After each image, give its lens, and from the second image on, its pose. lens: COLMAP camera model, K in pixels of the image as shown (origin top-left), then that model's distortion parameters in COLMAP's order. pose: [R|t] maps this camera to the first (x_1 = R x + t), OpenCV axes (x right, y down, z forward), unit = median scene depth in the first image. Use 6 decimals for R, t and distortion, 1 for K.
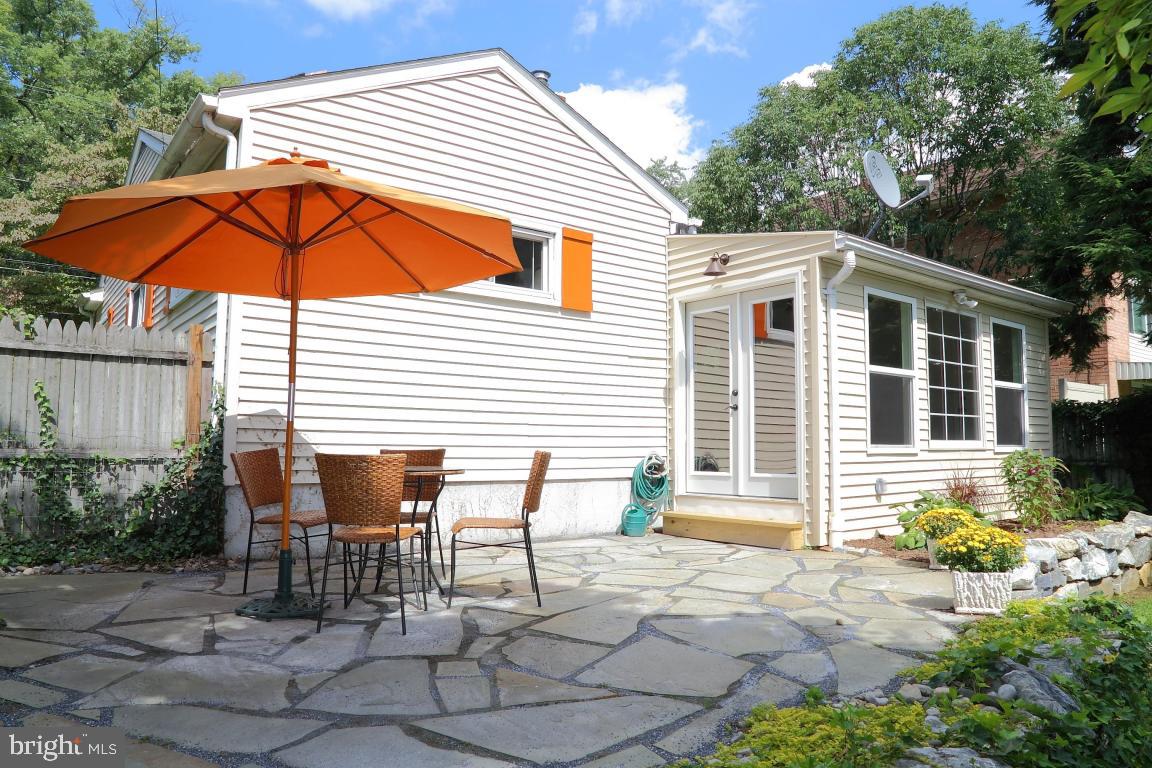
lens RADIAL K [[783.4, 0, 576.0], [0, 783.4, 384.0], [0, 0, 1]] dist [-0.122101, 0.062414]
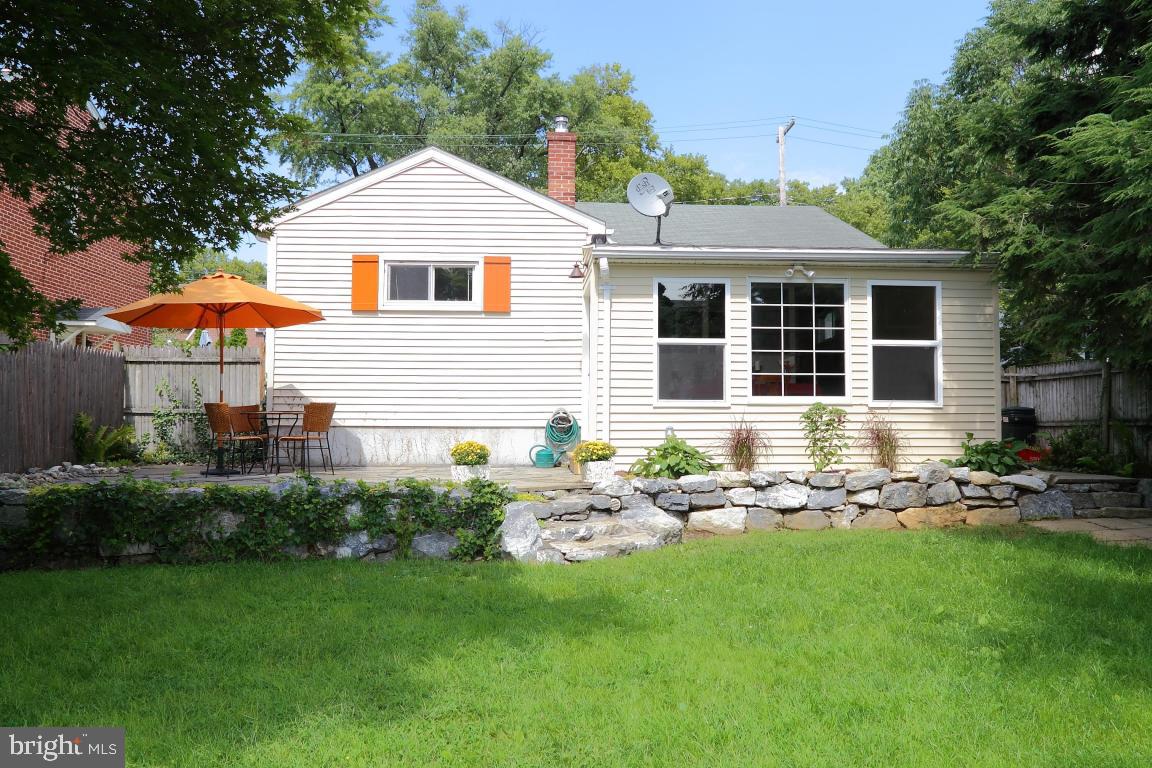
lens RADIAL K [[889.5, 0, 576.0], [0, 889.5, 384.0], [0, 0, 1]] dist [-0.089087, -0.000191]
pose [[0.835530, -0.030239, -0.548613, 1.018738], [0.049265, 0.998586, 0.019989, 0.014344], [0.547232, -0.043729, 0.835838, -0.307242]]
